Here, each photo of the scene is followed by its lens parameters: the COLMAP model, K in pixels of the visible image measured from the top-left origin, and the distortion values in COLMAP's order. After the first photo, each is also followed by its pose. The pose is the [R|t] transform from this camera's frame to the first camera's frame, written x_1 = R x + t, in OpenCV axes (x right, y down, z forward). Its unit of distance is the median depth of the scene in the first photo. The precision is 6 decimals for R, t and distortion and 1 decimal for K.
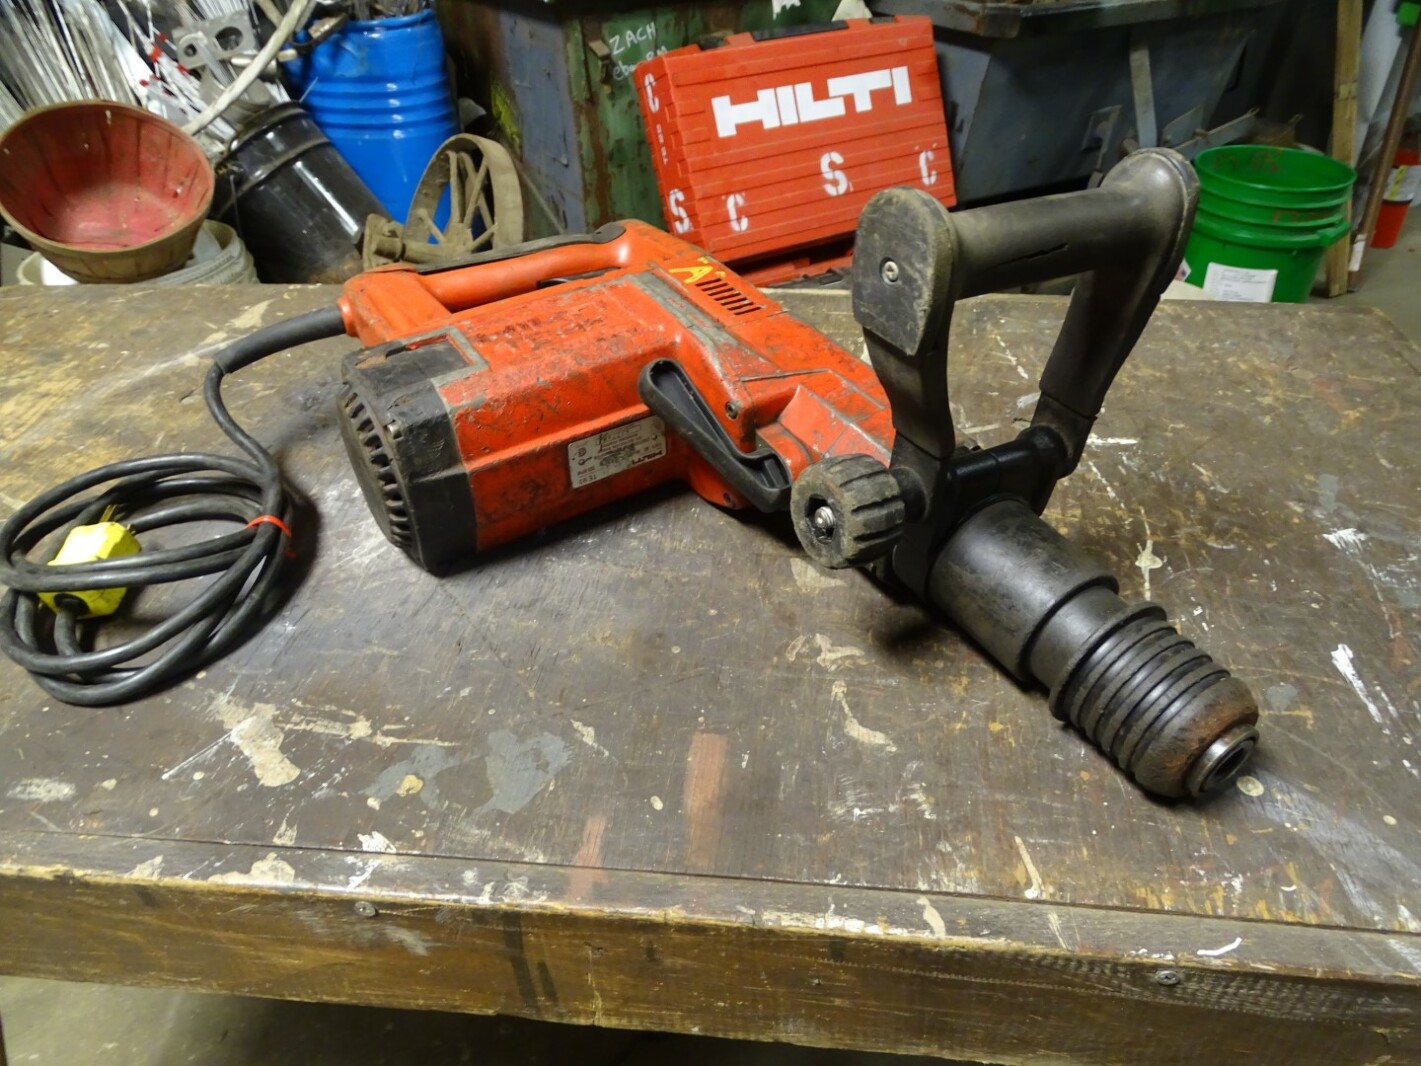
lens RADIAL K [[992.7, 0, 710.5], [0, 992.7, 533.0], [0, 0, 1]] dist [-0.004160, -0.006633]
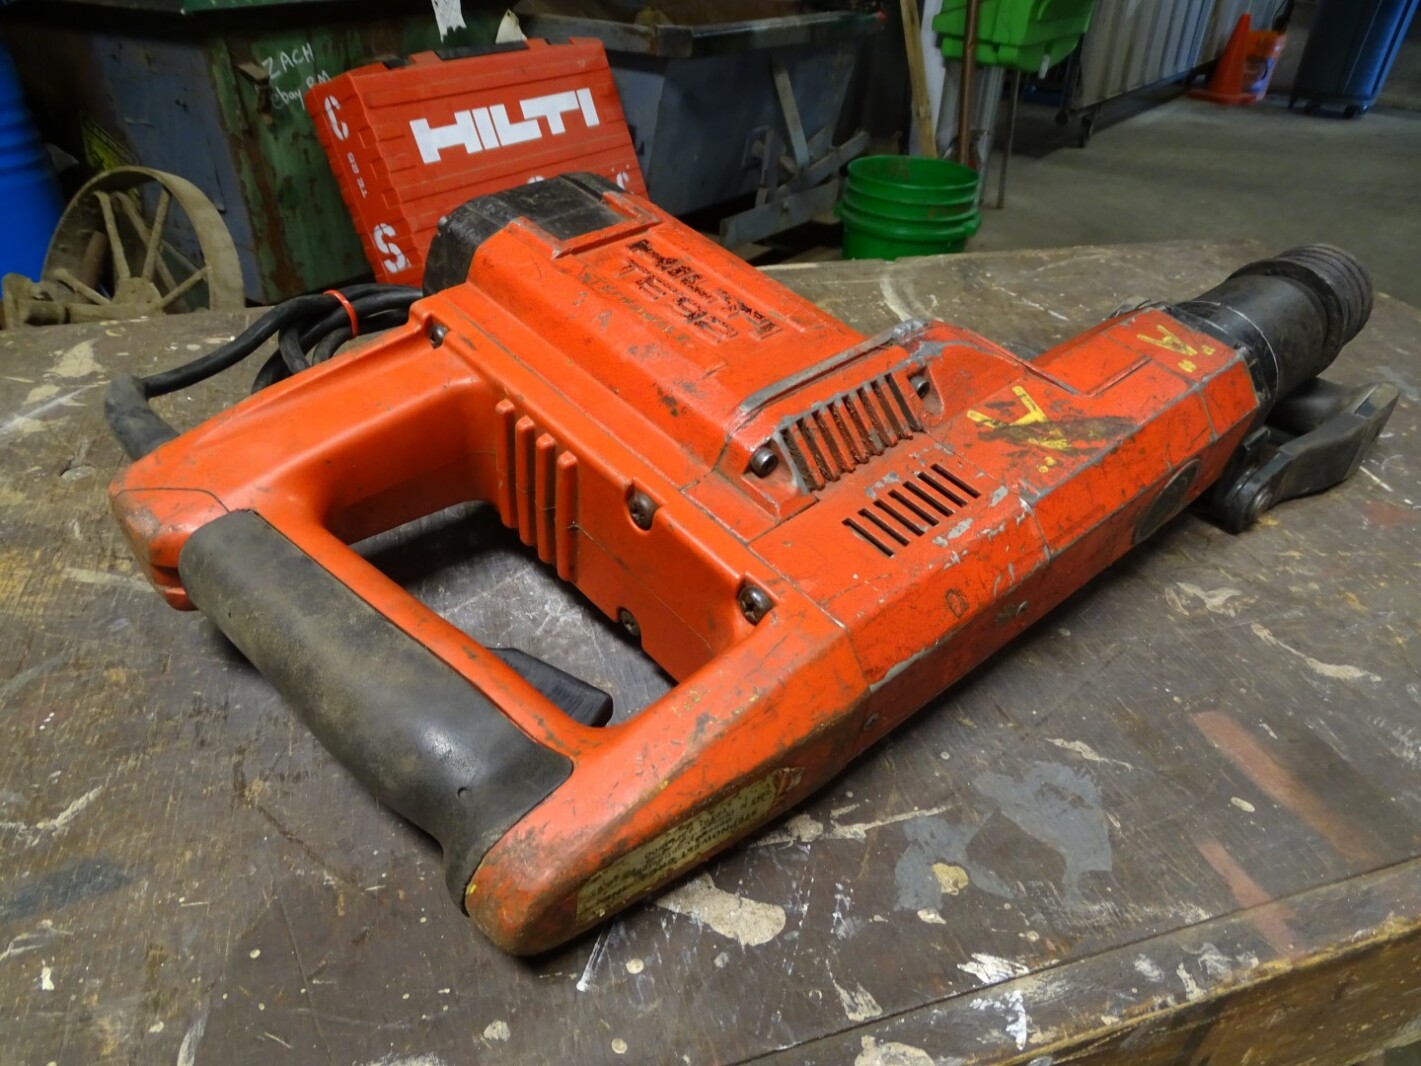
lens RADIAL K [[1014.9, 0, 710.5], [0, 1014.9, 533.0], [0, 0, 1]] dist [0.002276, 0.004356]
pose [[0.919652, -0.175491, 0.351345, -0.131739], [0.195536, 0.980447, -0.022104, 0.001106], [-0.340596, 0.089029, 0.935985, 0.076127]]
